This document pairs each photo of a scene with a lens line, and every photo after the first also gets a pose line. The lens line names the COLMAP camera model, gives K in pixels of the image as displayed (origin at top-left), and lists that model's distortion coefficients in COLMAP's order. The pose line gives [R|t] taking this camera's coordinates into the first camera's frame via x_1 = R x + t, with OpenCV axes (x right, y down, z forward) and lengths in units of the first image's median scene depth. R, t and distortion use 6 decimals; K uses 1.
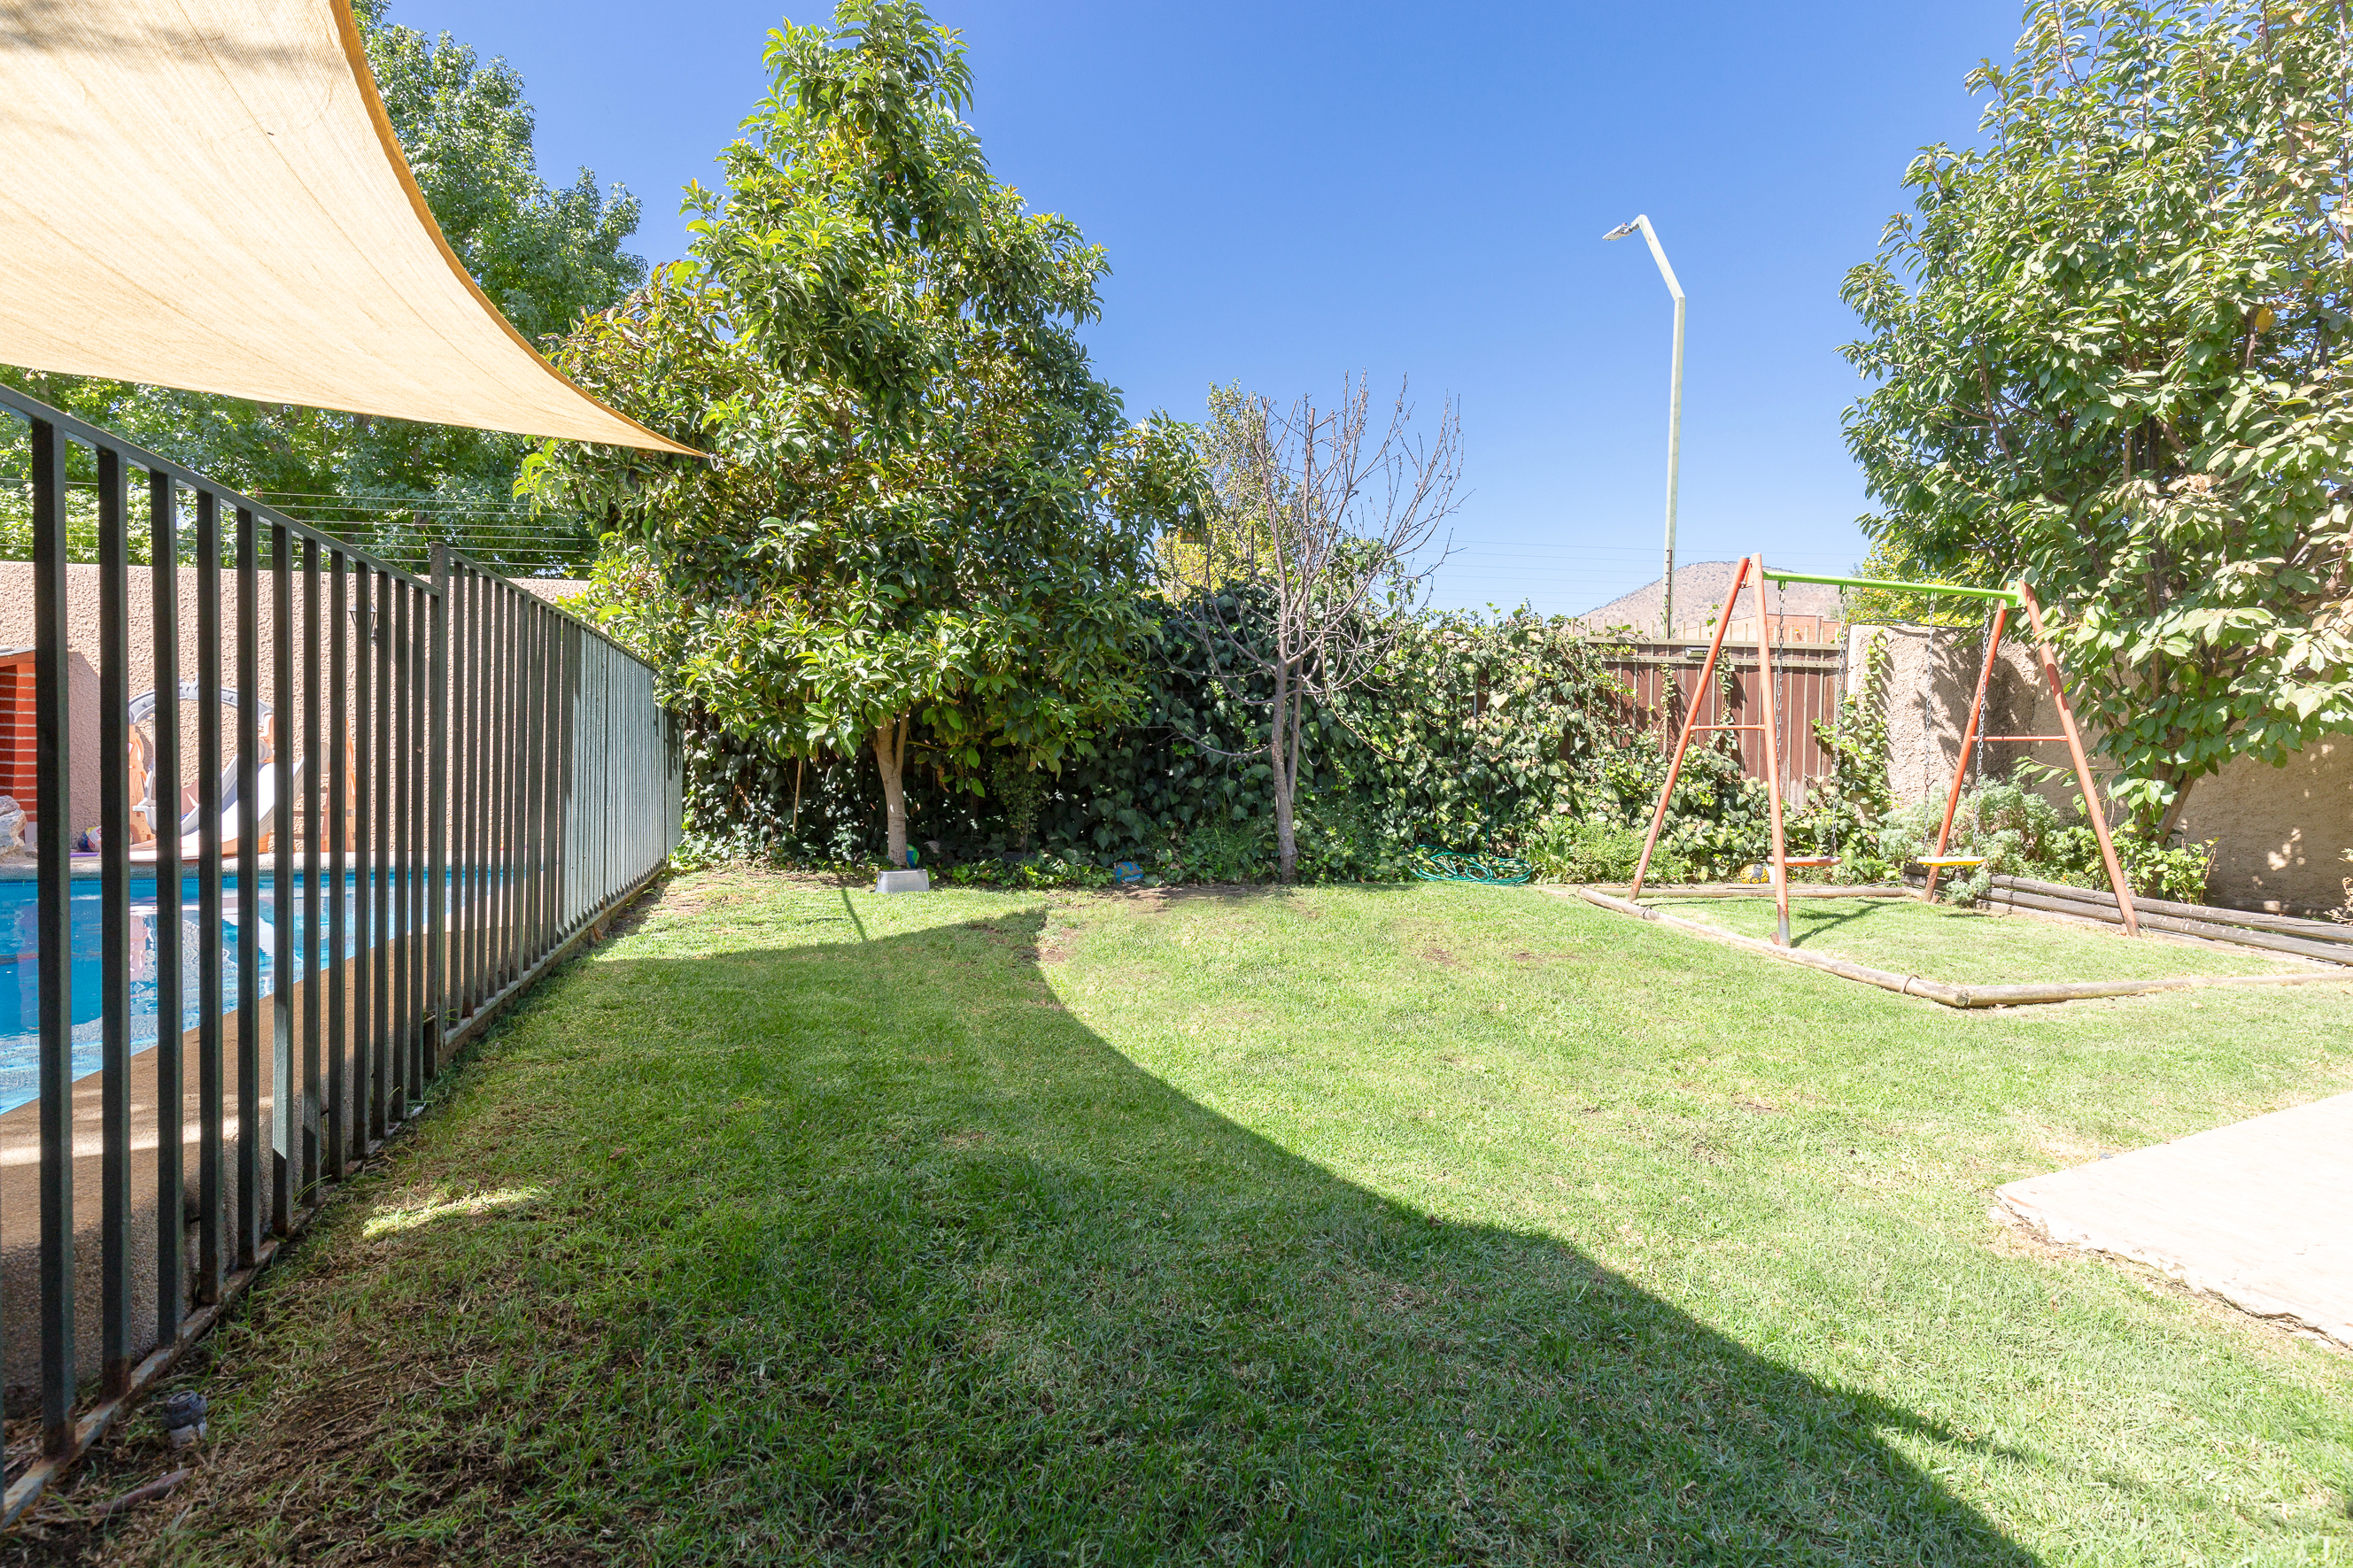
lens RADIAL K [[1085.7, 0, 1187.6], [0, 1085.7, 788.7], [0, 0, 1]] dist [0.009567, -0.002717]
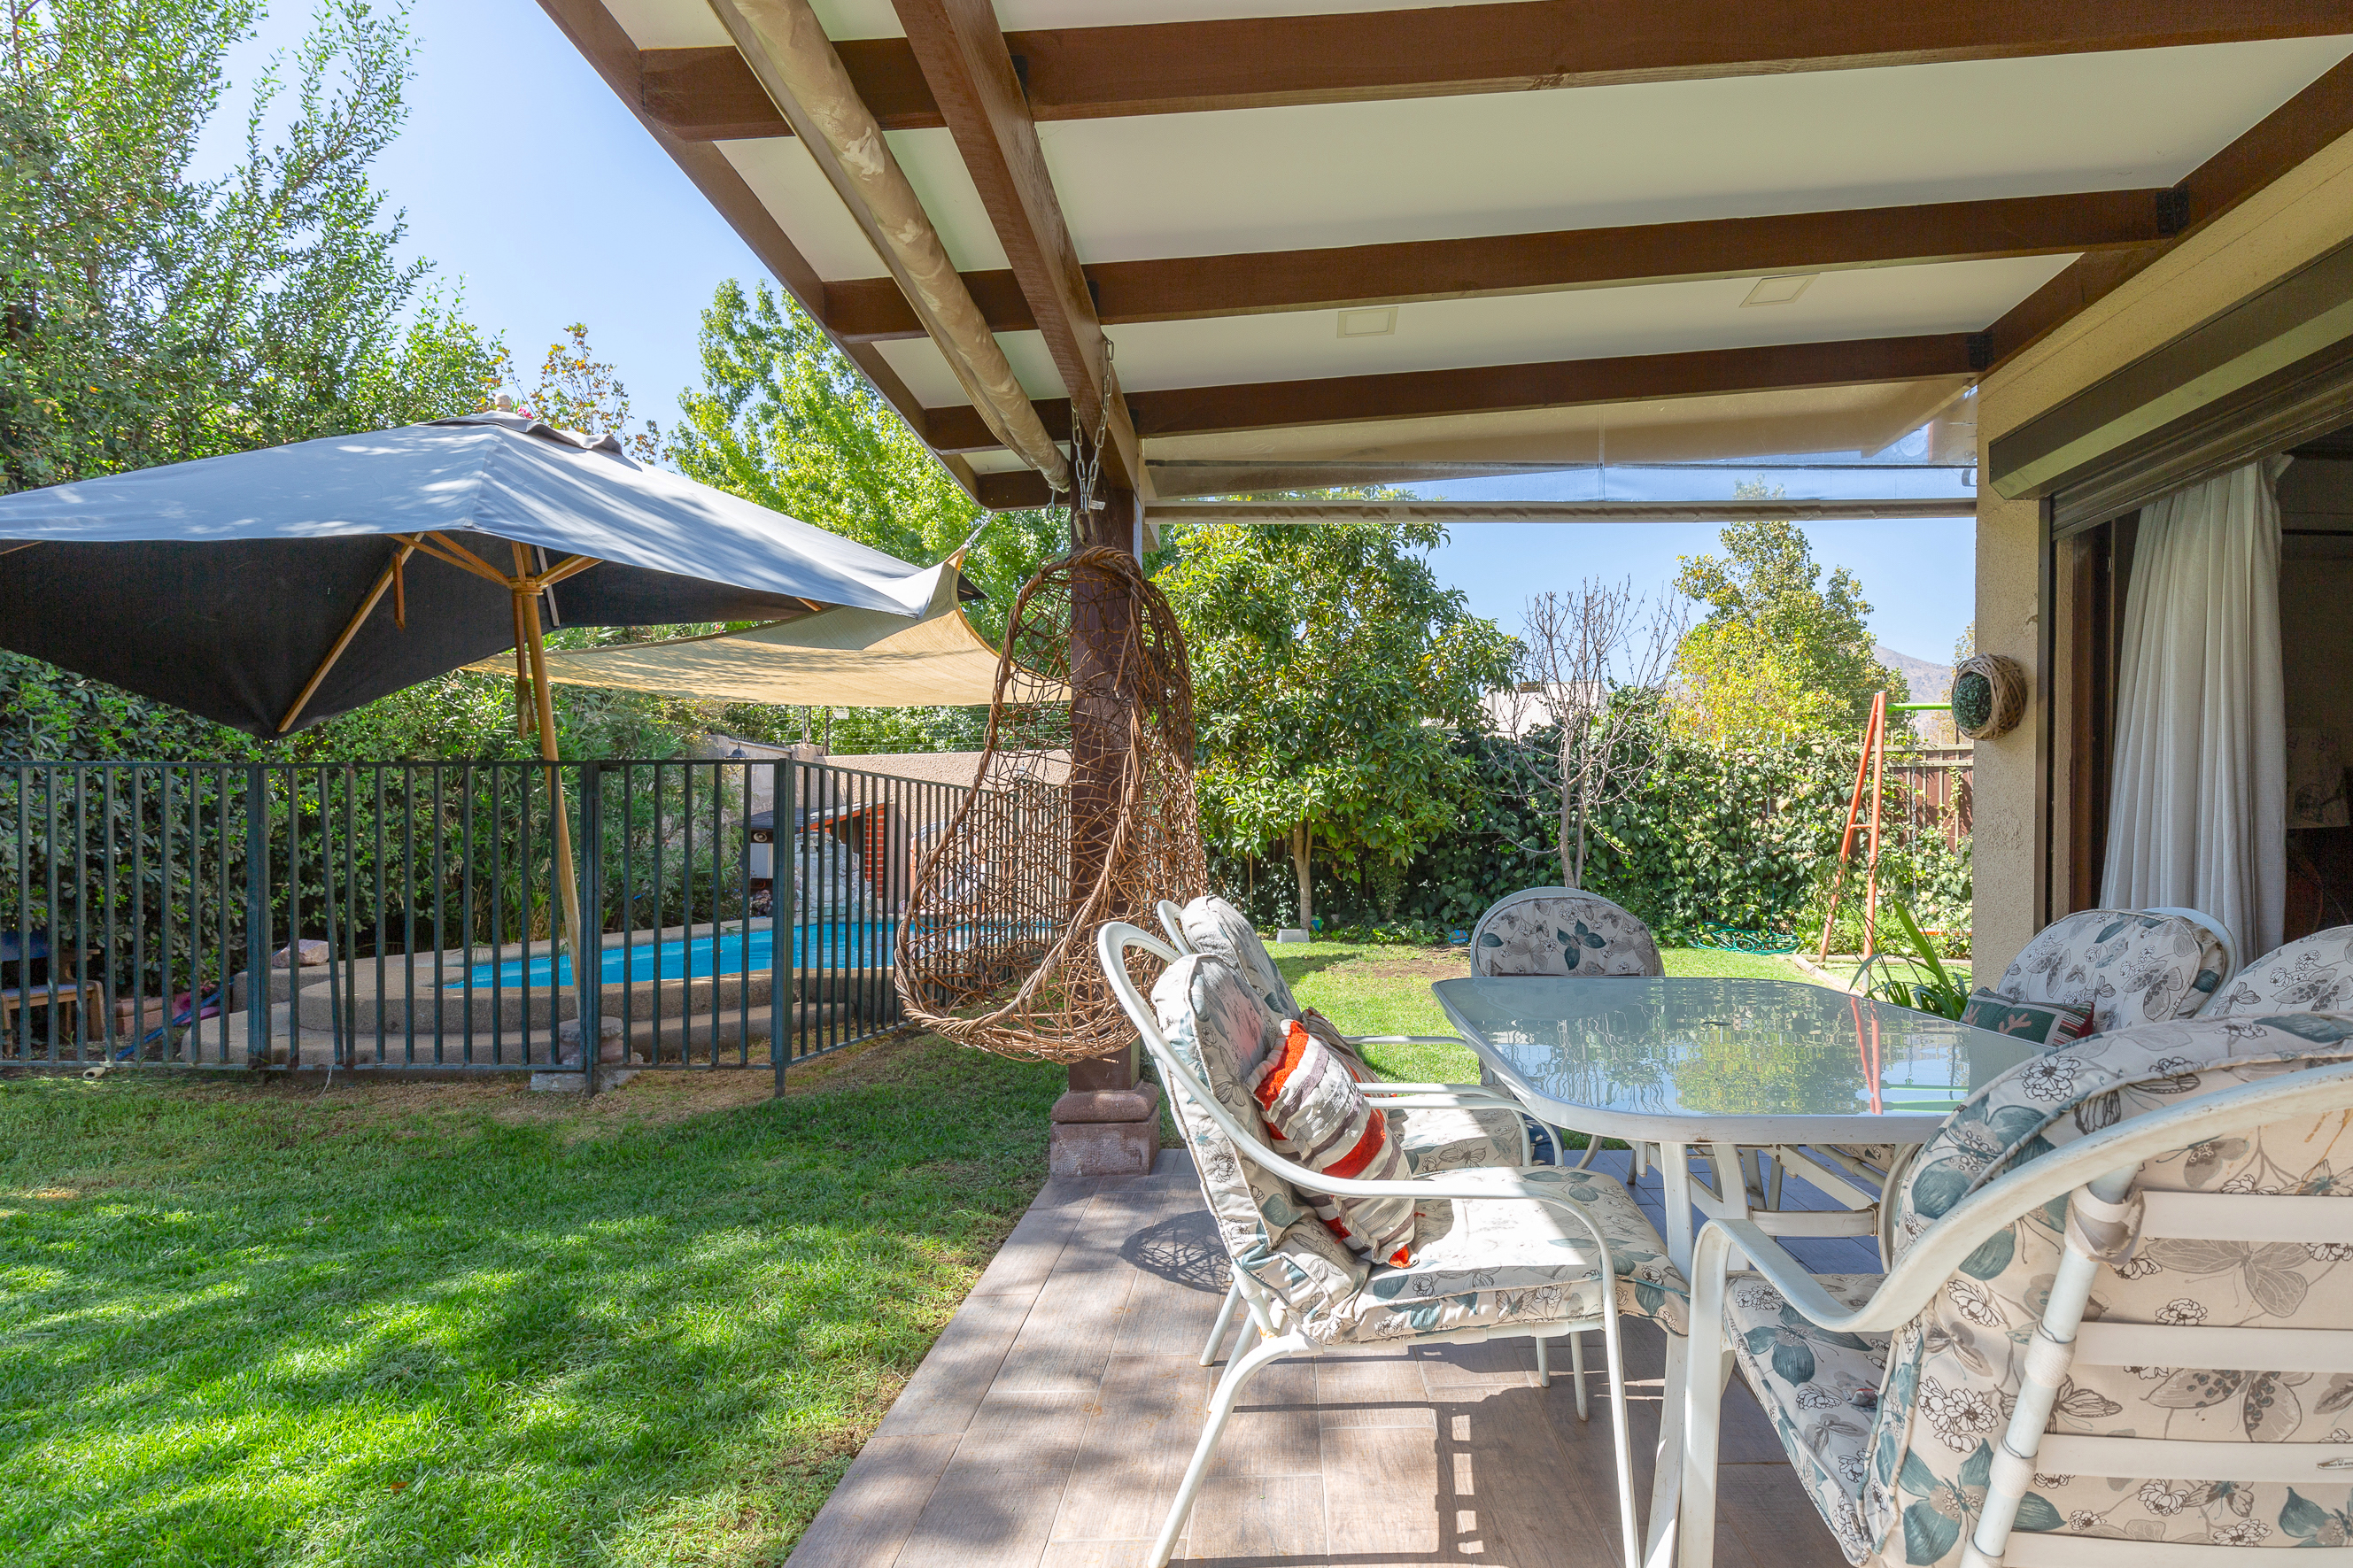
lens RADIAL K [[1132.0, 0, 1313.7], [0, 1132.0, 831.5], [0, 0, 1]] dist [0.009548, -0.003179]
pose [[0.914307, -0.020225, -0.404517, 0.347188], [0.000201, 0.998775, -0.049482, 0.012288], [0.405022, 0.045160, 0.913191, -0.391748]]
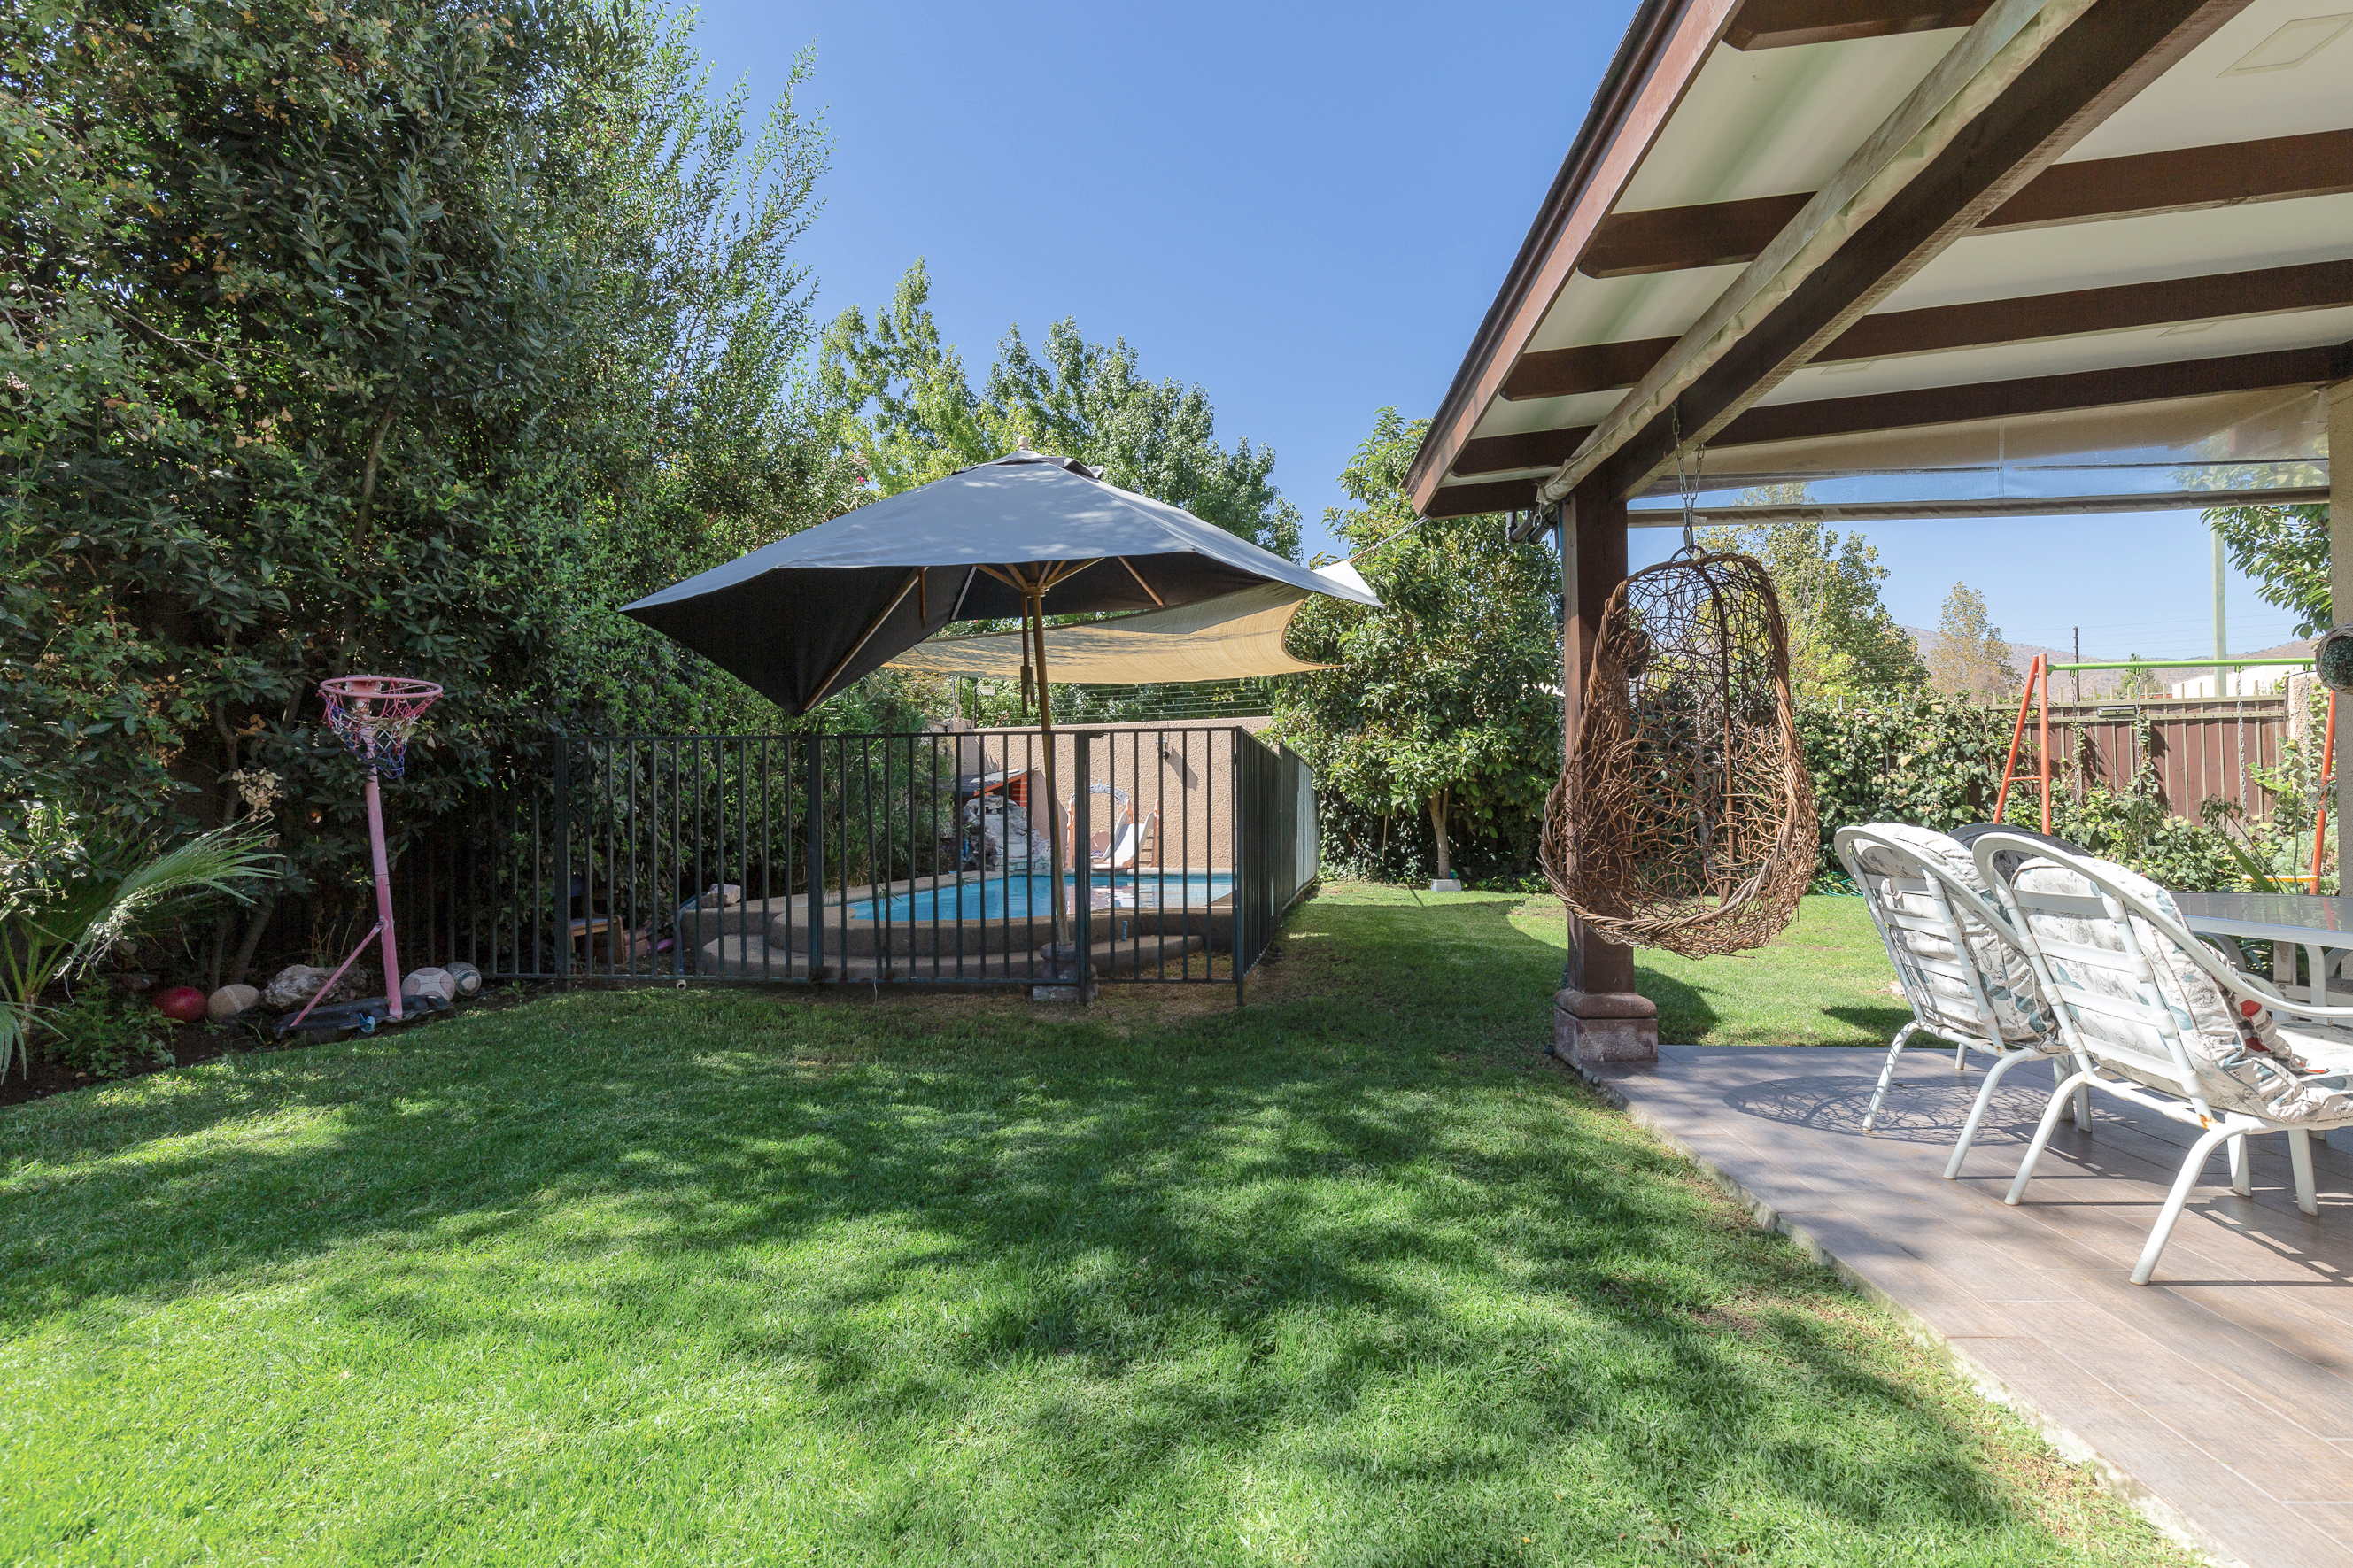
lens RADIAL K [[1085.7, 0, 1215.0], [0, 1085.7, 781.9], [0, 0, 1]] dist [0.009567, -0.002717]
pose [[0.884420, -0.036490, -0.465263, 0.178408], [0.006675, 0.997826, -0.065569, 0.025320], [0.466644, 0.054885, 0.882740, -0.563671]]
